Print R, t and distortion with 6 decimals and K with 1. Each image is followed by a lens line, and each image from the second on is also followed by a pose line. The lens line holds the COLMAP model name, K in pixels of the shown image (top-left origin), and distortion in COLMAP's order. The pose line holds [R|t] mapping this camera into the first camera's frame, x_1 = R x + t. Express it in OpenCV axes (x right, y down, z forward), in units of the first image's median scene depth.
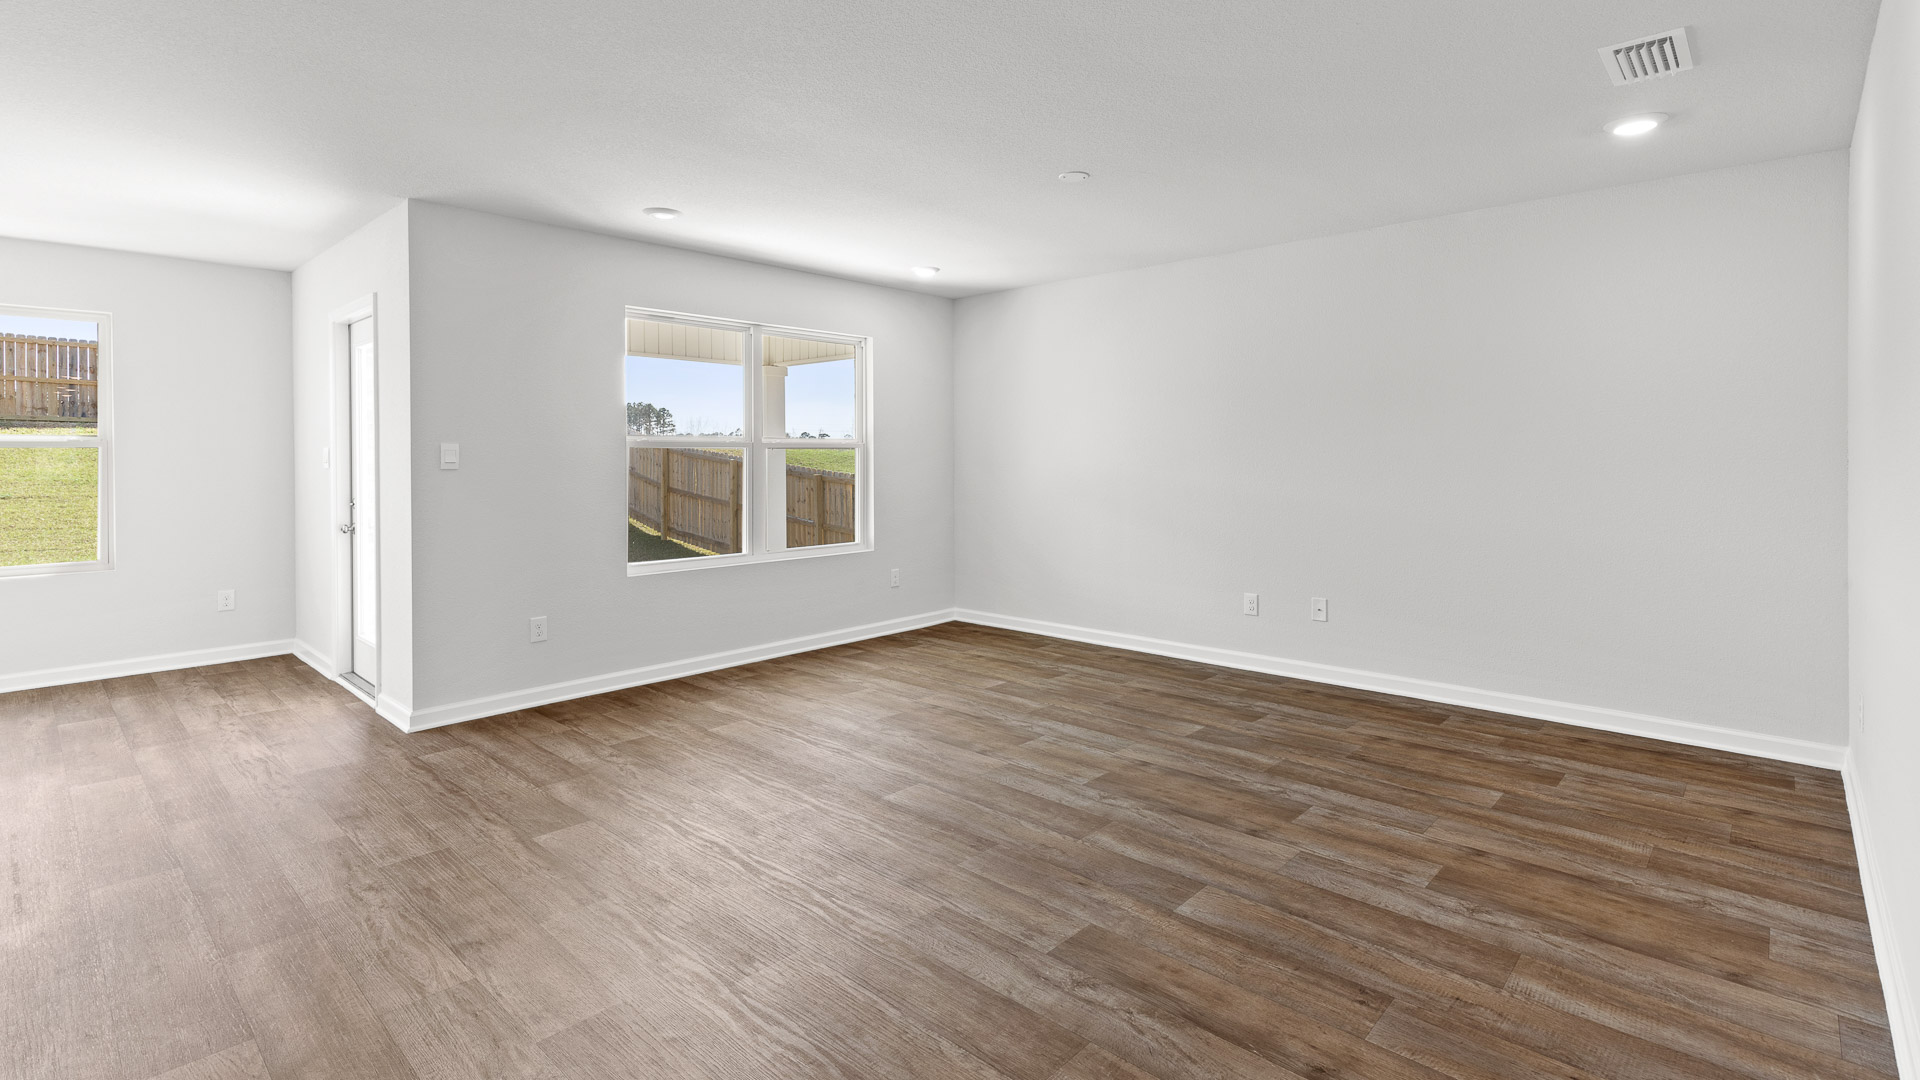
lens RADIAL K [[881.0, 0, 967.0], [0, 881.0, 463.0], [0, 0, 1]] dist [0.003721, 0.000920]
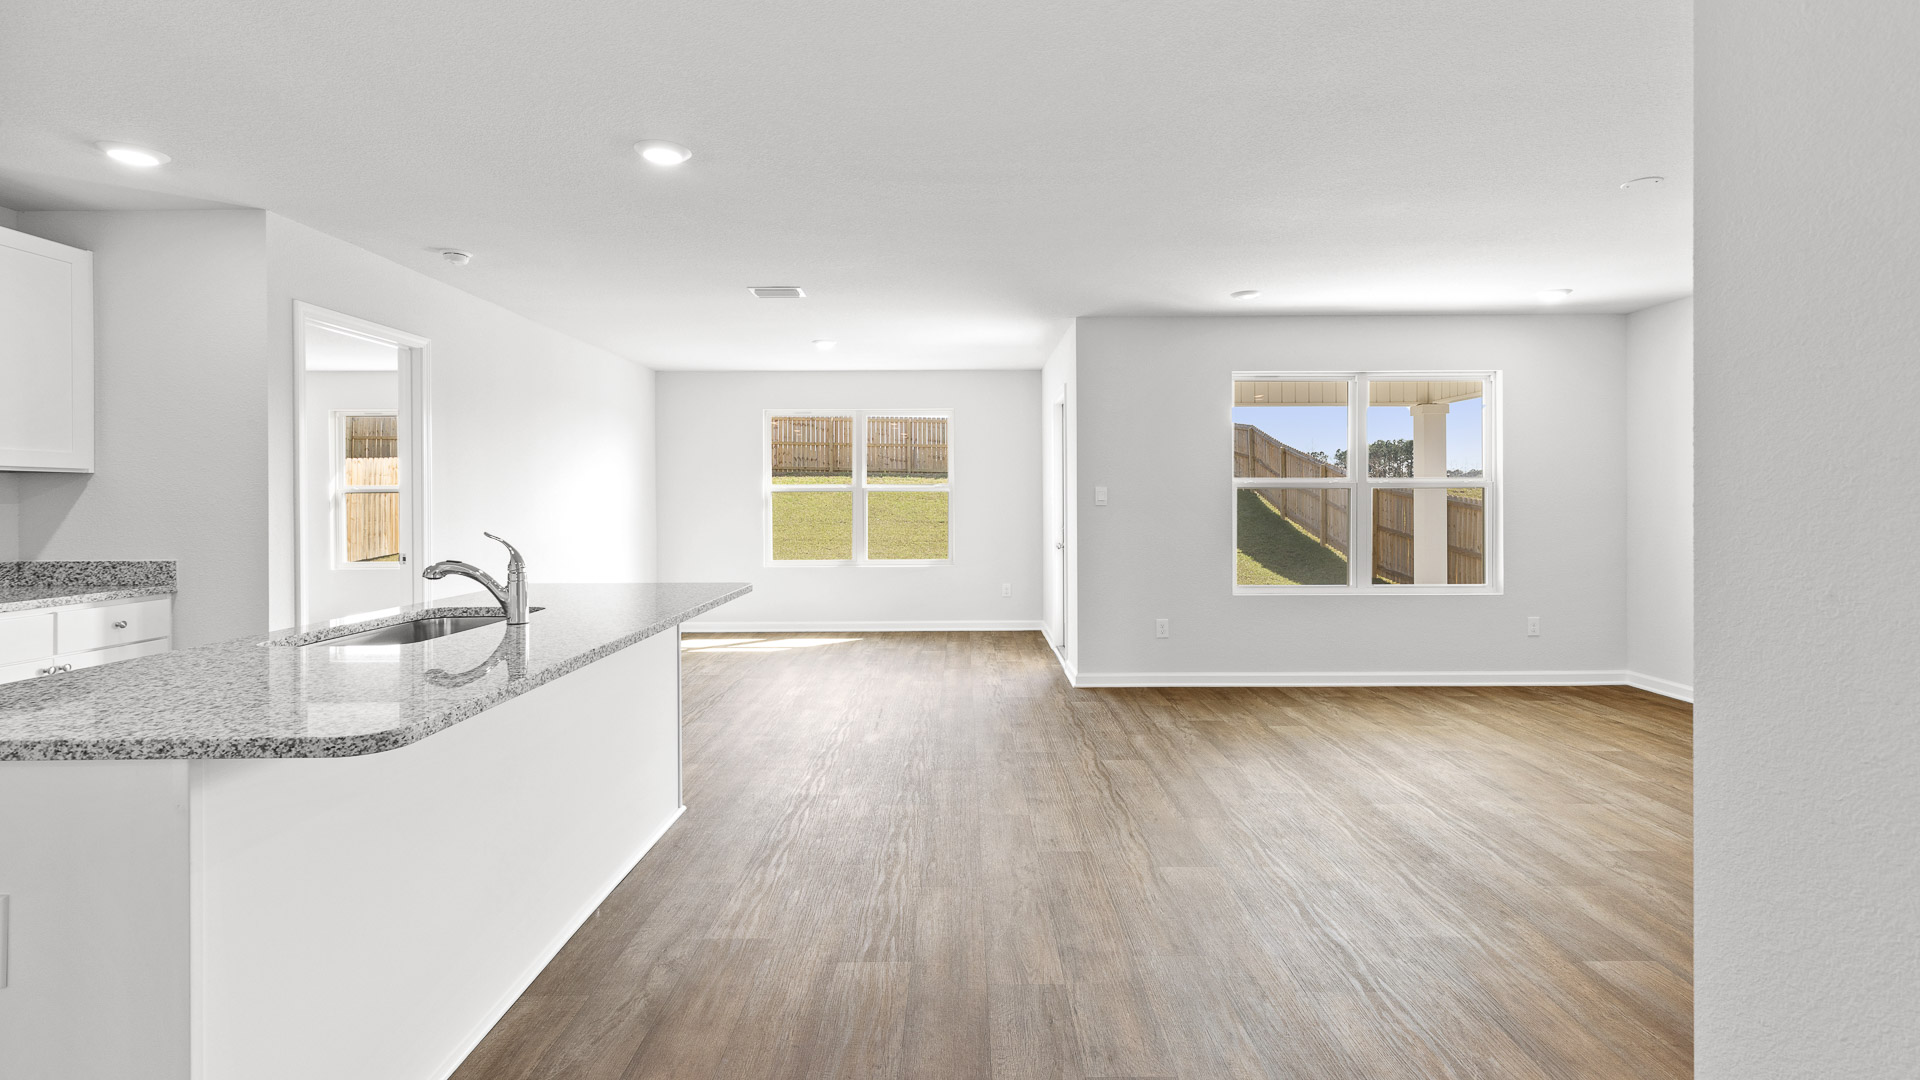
lens RADIAL K [[865.1, 0, 960.5], [0, 865.1, 502.3], [0, 0, 1]] dist [0.004414, 0.001547]
pose [[0.676536, 0.005214, -0.736391, 0.253430], [-0.004041, 0.999986, 0.003368, -0.001185], [0.736399, 0.000697, 0.676547, -0.085523]]
